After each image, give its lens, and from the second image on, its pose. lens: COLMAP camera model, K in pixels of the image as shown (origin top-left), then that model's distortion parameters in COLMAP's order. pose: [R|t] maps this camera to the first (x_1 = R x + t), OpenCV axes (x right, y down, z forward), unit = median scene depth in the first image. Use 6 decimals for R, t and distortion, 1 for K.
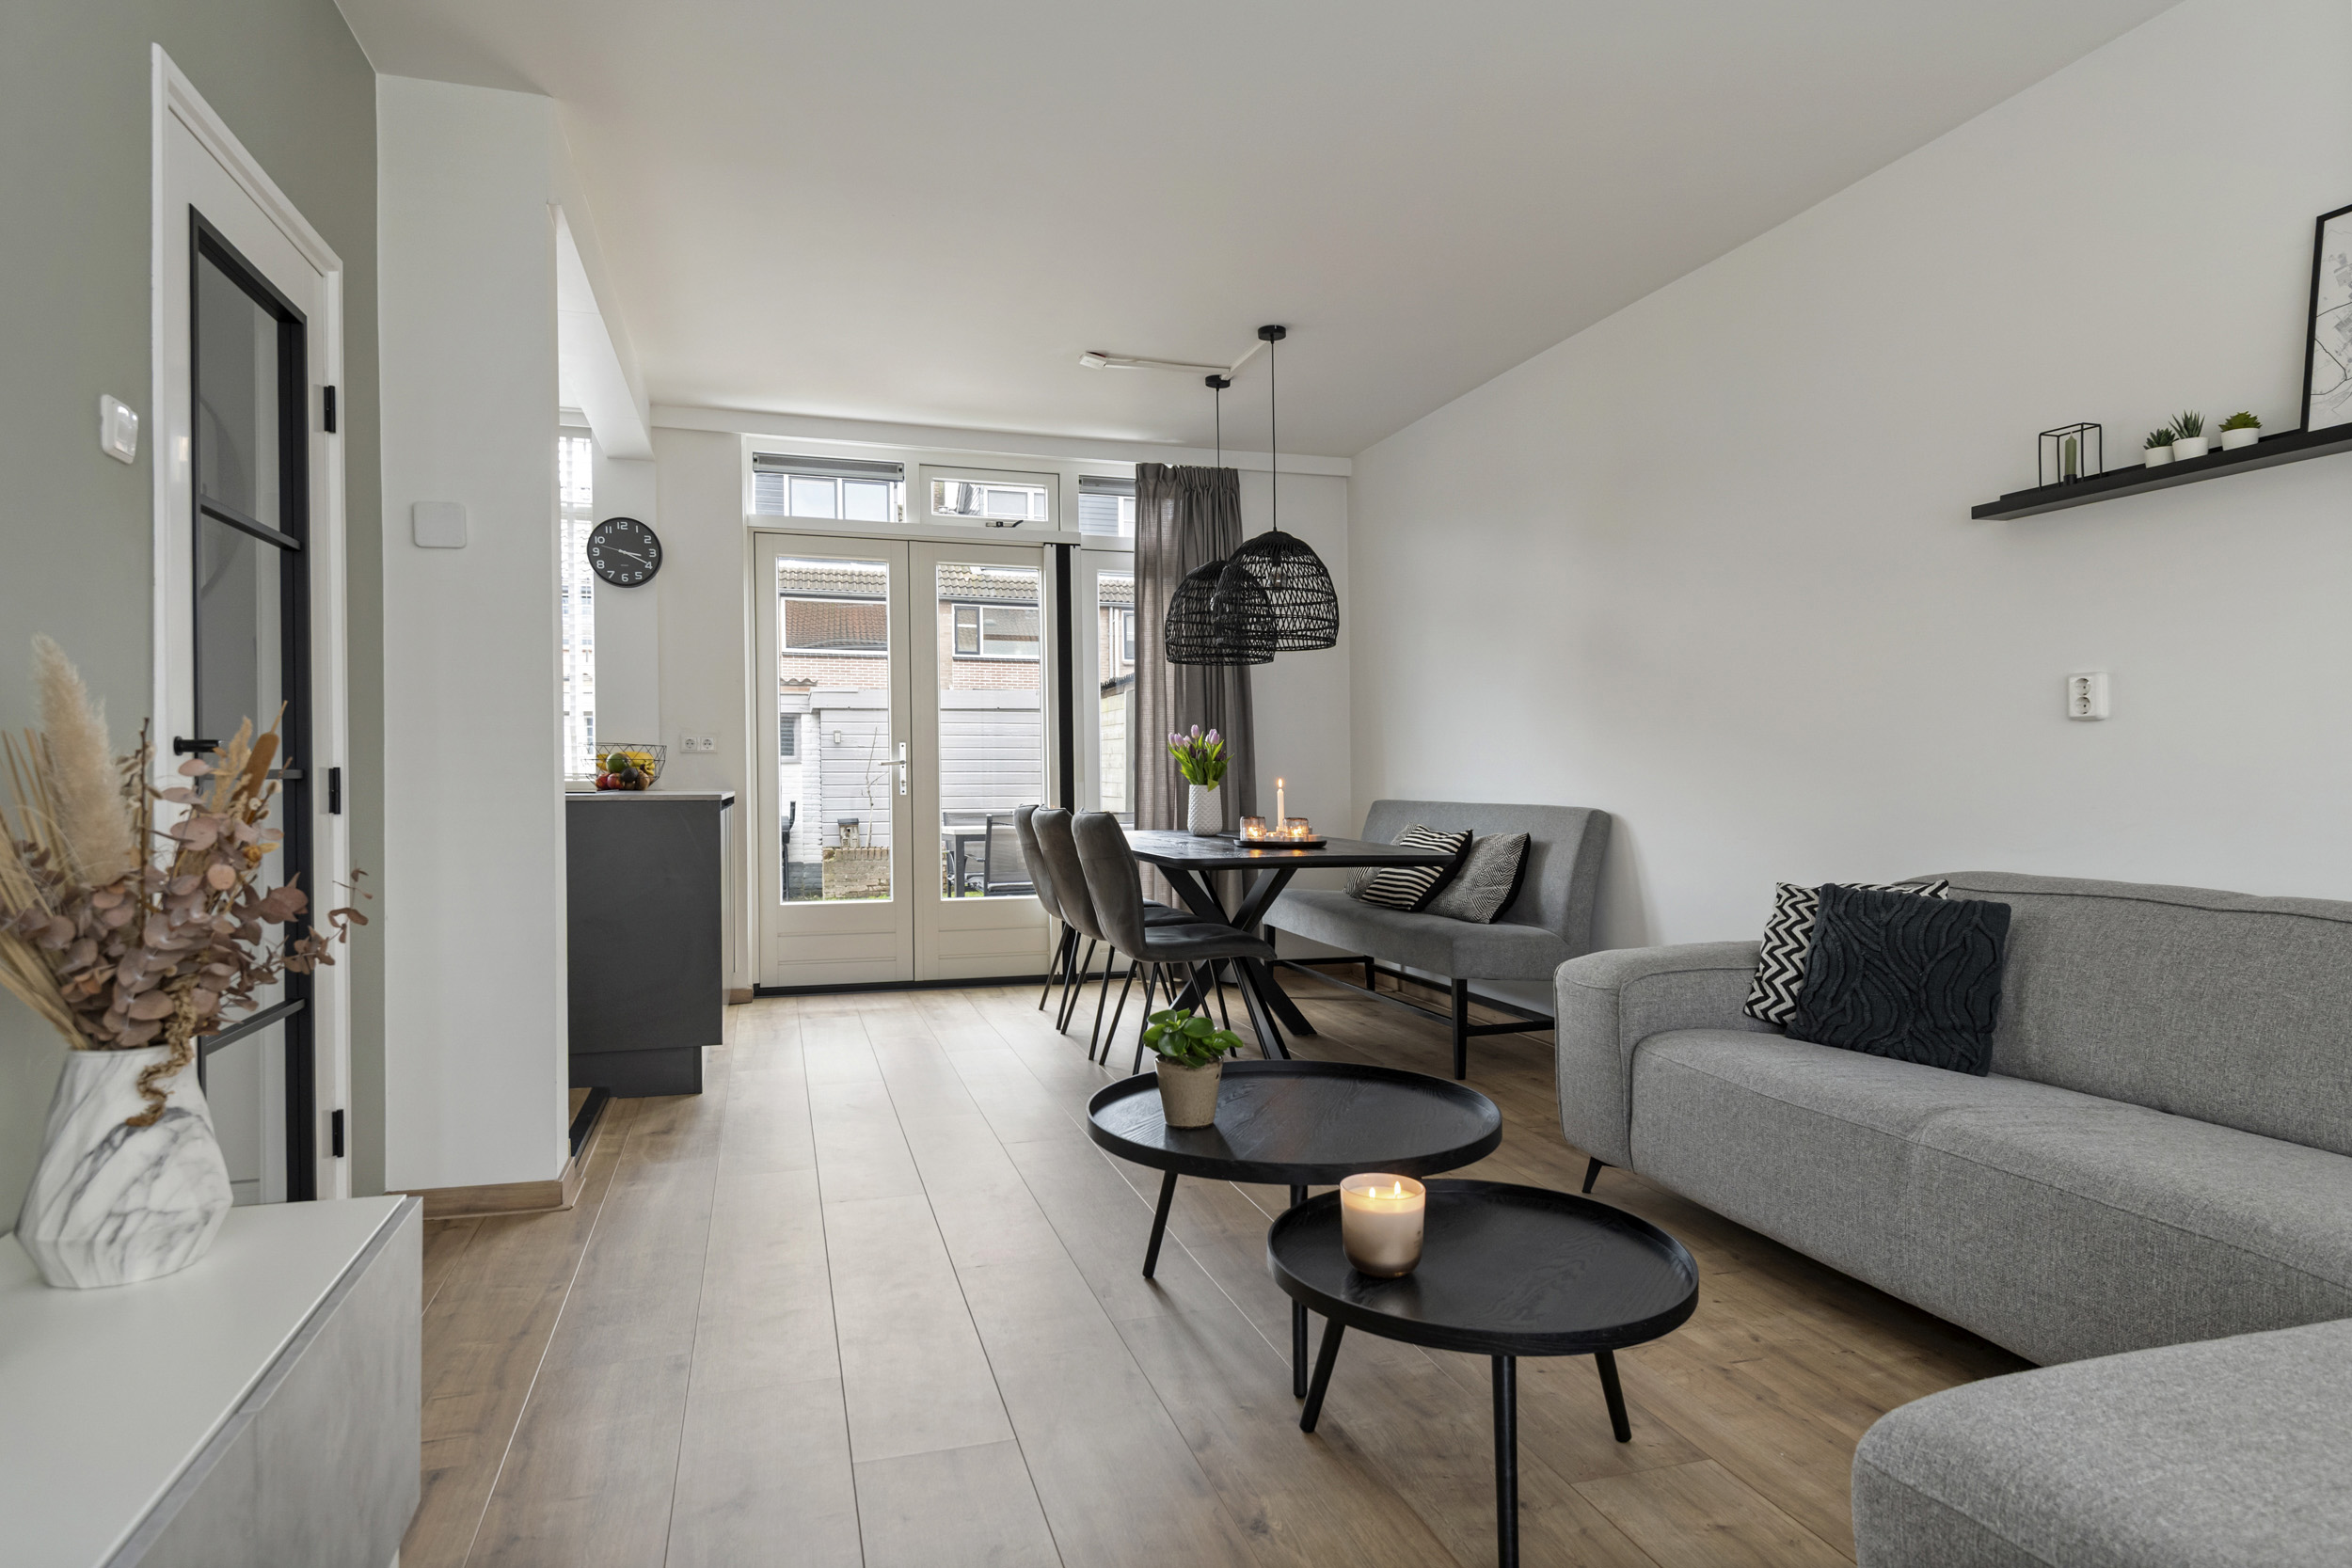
lens RADIAL K [[1343.2, 0, 1176.0], [0, 1343.2, 784.0], [0, 0, 1]] dist [0.067996, -0.058932]
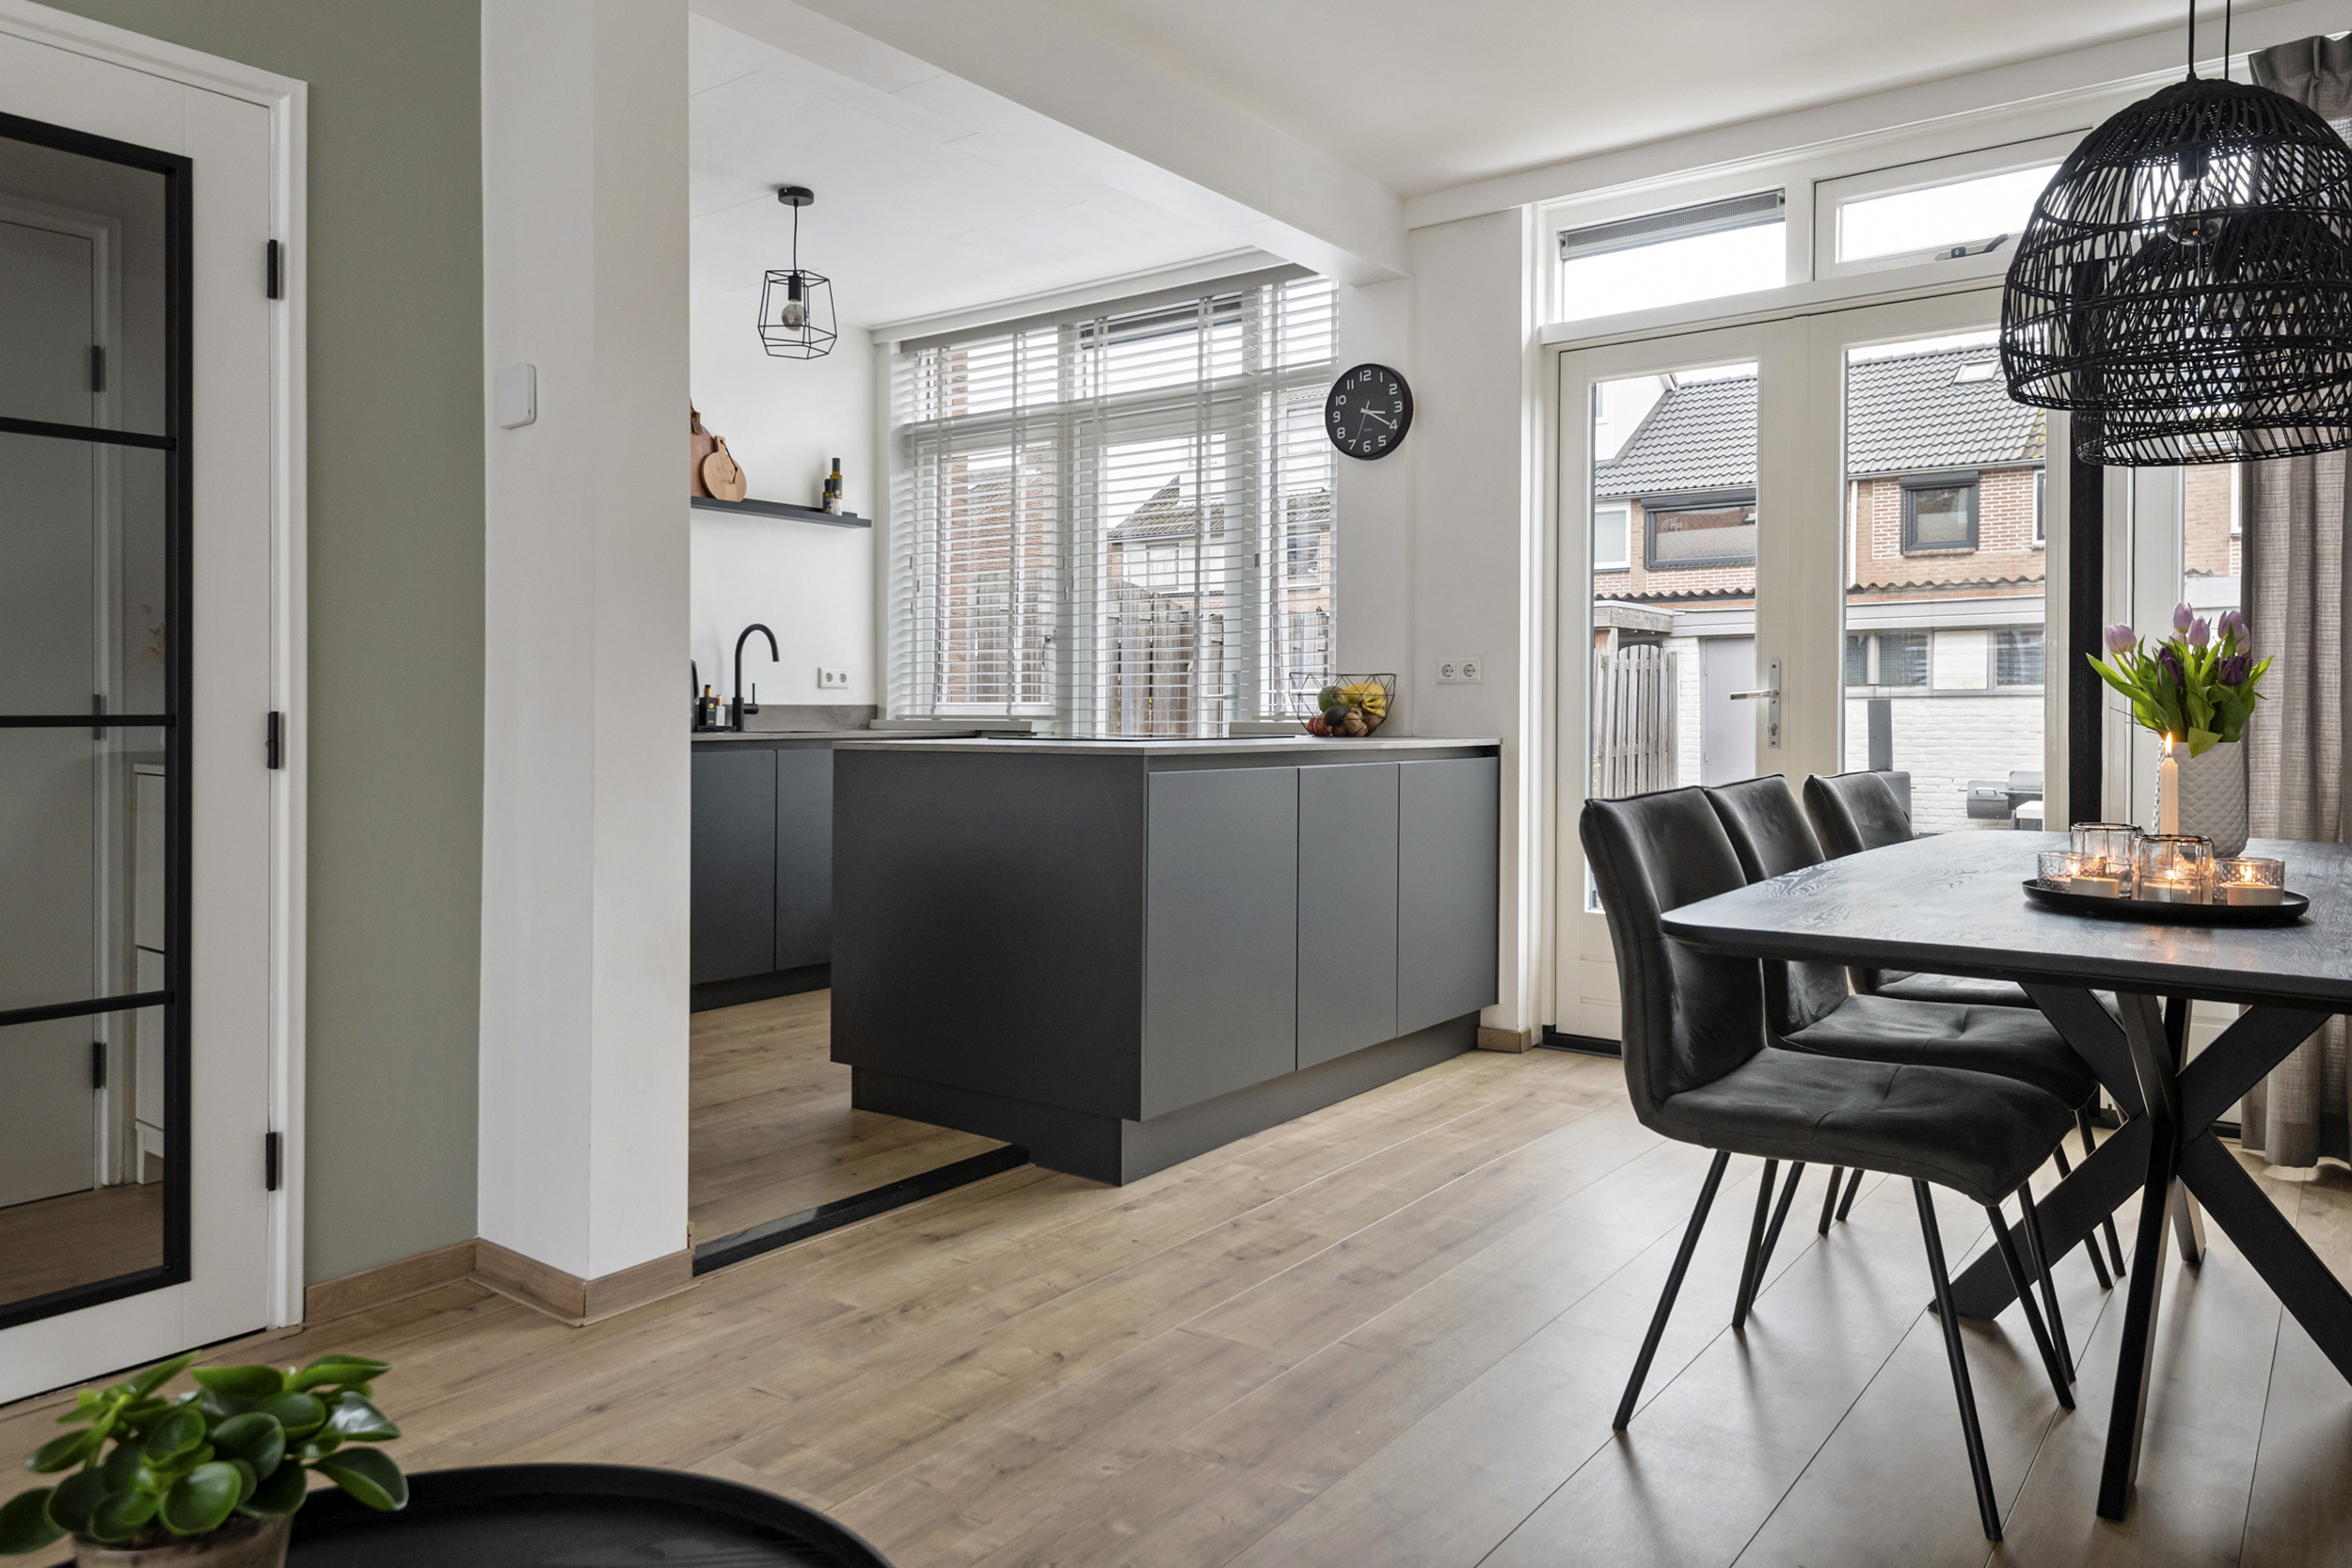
lens RADIAL K [[1573.4, 0, 1183.3], [0, 1573.4, 743.3], [0, 0, 1]] dist [0.045581, -0.051973]
pose [[0.598352, 0.016154, -0.801070, 0.234944], [-0.004297, 0.999847, 0.016953, -0.005938], [0.801222, -0.006702, 0.598330, 0.437687]]
